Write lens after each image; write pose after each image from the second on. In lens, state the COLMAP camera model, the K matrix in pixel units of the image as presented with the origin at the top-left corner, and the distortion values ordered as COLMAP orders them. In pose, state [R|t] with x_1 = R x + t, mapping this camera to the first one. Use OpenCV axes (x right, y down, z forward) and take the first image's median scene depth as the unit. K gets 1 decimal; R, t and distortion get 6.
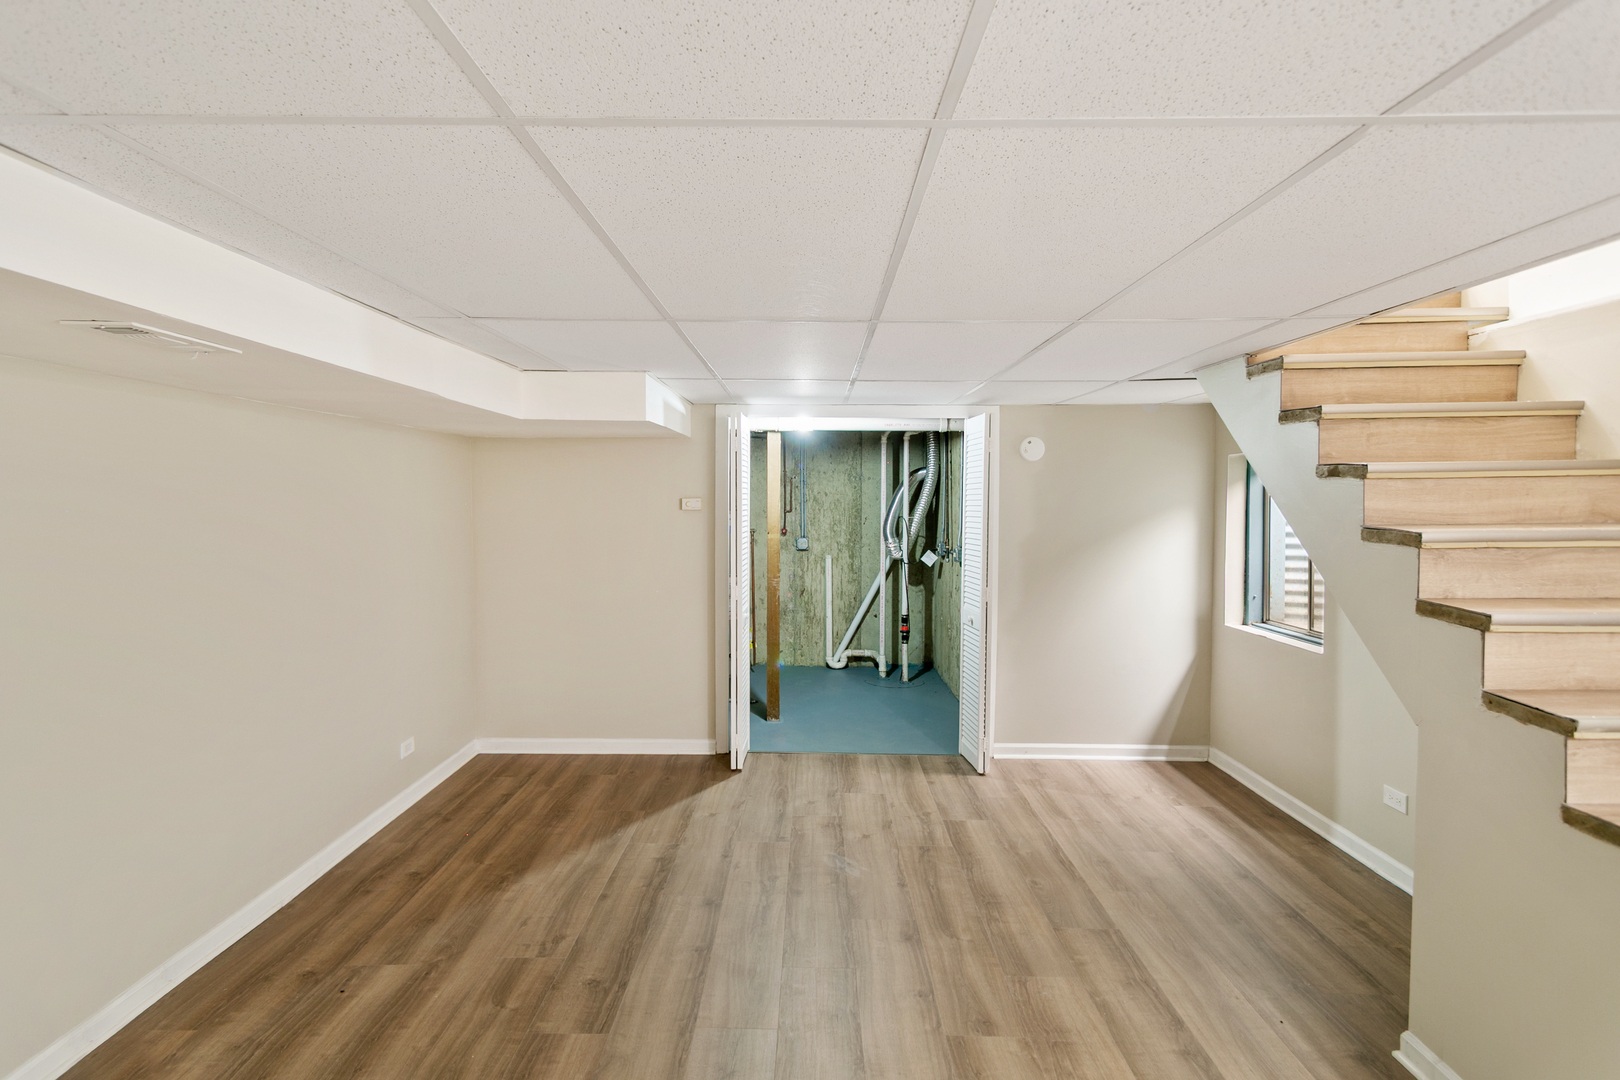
lens RADIAL K [[784.0, 0, 810.0], [0, 784.0, 540.0], [0, 0, 1]] dist [0.000609, 0.000014]
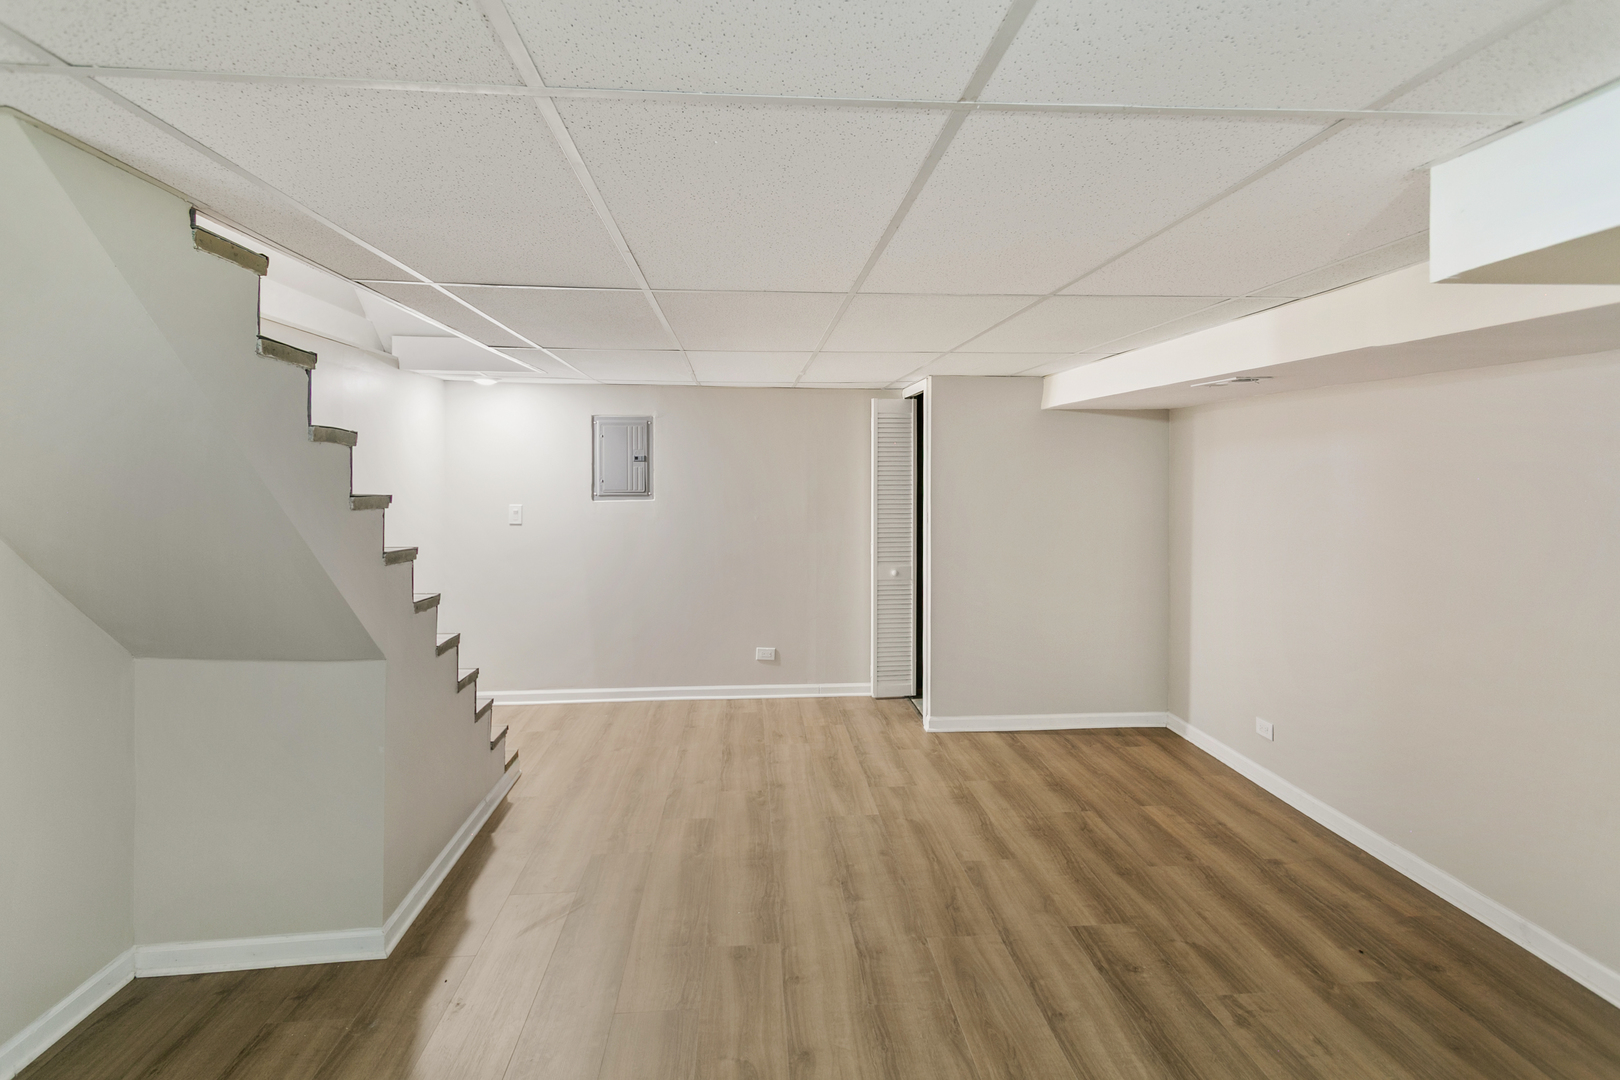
lens RADIAL K [[784.0, 0, 810.0], [0, 784.0, 540.0], [0, 0, 1]] dist [0.000609, 0.000014]
pose [[-0.996324, 0.005214, -0.085506, 0.186298], [-0.007120, 0.989652, 0.143315, -0.088694], [0.085368, 0.143397, -0.985977, 1.707871]]
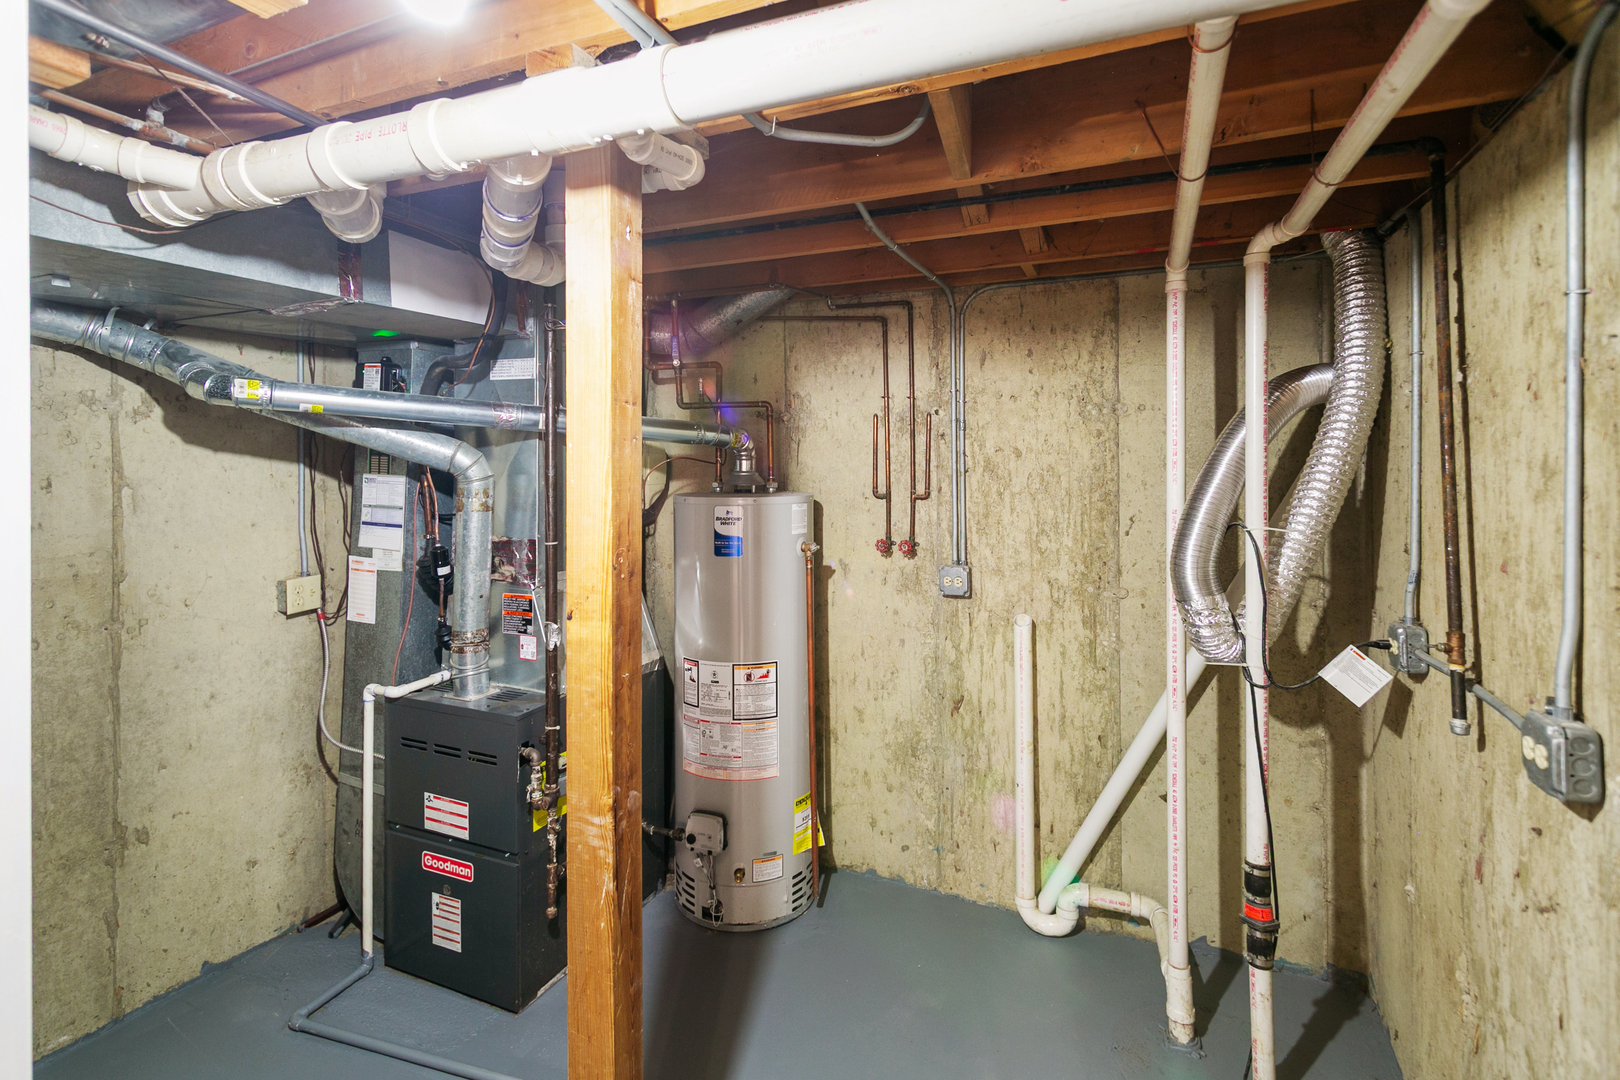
lens RADIAL K [[795.2, 0, 795.5], [0, 795.2, 459.3], [0, 0, 1]] dist [0.012169, -0.000067]
pose [[0.911391, -0.006567, -0.411488, 0.083710], [-0.012341, 0.998987, -0.043277, -0.038366], [0.411355, 0.044521, 0.910387, 0.619702]]
